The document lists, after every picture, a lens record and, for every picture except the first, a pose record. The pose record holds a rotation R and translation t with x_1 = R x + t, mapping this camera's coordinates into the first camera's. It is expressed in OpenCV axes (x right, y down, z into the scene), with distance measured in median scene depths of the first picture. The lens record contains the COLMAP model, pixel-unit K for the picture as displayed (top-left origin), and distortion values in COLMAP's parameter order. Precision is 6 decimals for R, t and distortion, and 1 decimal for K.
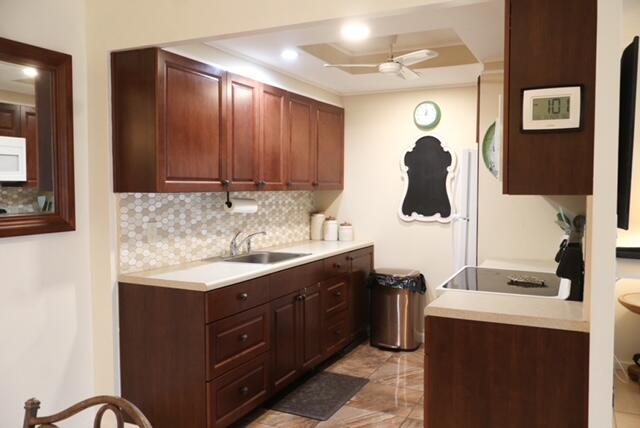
lens RADIAL K [[537.0, 0, 323.3], [0, 537.0, 214.3], [0, 0, 1]] dist [-0.006741, 0.000460]
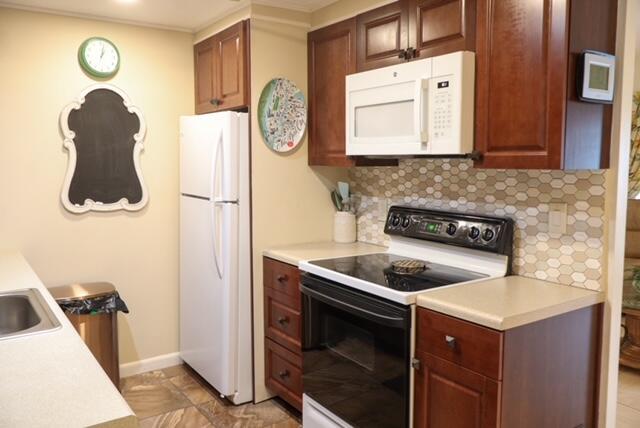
lens RADIAL K [[537.0, 0, 323.3], [0, 537.0, 214.3], [0, 0, 1]] dist [-0.006741, 0.000460]
pose [[0.495700, -0.090106, 0.863807, -0.334667], [0.048447, 0.995924, 0.076086, -0.026909], [-0.867141, 0.004133, 0.498045, 0.486085]]
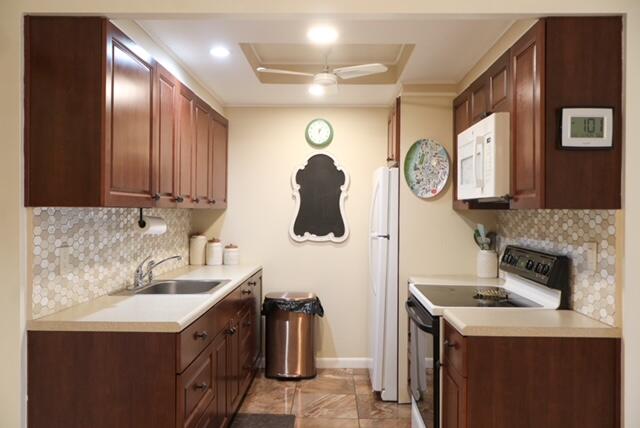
lens RADIAL K [[537.0, 0, 323.3], [0, 537.0, 214.3], [0, 0, 1]] dist [-0.006741, 0.000460]
pose [[0.909313, 0.001958, 0.416109, -0.249183], [0.016318, 0.999052, -0.040361, 0.004217], [-0.415793, 0.043491, 0.908419, 0.134483]]
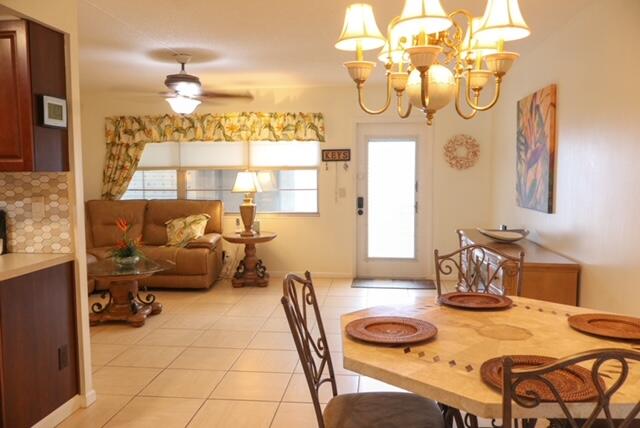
lens RADIAL K [[537.0, 0, 323.3], [0, 537.0, 214.3], [0, 0, 1]] dist [-0.006741, 0.000460]
pose [[-0.322096, -0.075303, 0.943707, -0.611349], [0.053311, 0.993807, 0.097496, -0.012464], [-0.945205, 0.081713, -0.316087, 0.406250]]
